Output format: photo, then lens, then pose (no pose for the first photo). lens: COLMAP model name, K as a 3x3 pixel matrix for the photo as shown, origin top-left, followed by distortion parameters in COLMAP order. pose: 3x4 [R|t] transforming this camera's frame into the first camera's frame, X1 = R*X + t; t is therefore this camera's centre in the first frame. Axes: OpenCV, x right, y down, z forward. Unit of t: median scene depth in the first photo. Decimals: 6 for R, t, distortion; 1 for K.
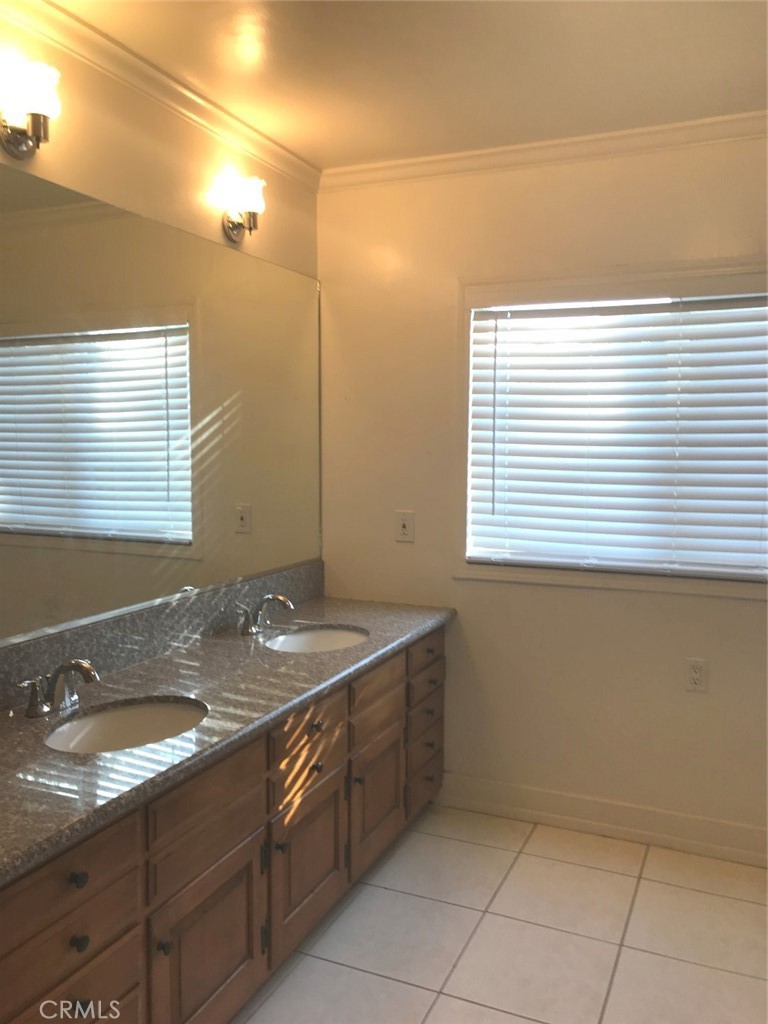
lens RADIAL K [[837.1, 0, 391.5], [0, 837.1, 507.8], [0, 0, 1]] dist [0.046758, -0.063363]
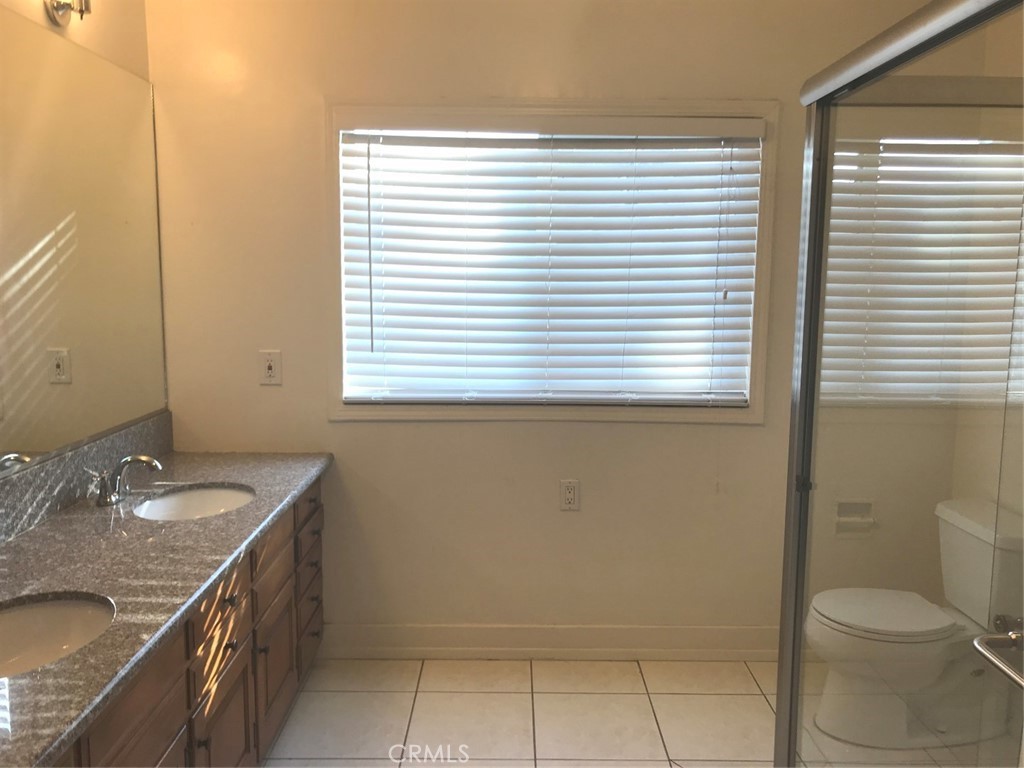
lens RADIAL K [[837.1, 0, 508.5], [0, 837.1, 386.5], [0, 0, 1]] dist [0.046758, -0.063363]
pose [[0.914654, -0.052015, 0.400877, -0.128414], [0.028961, 0.997570, 0.063360, -0.008775], [-0.403199, -0.046343, 0.913938, 0.066788]]
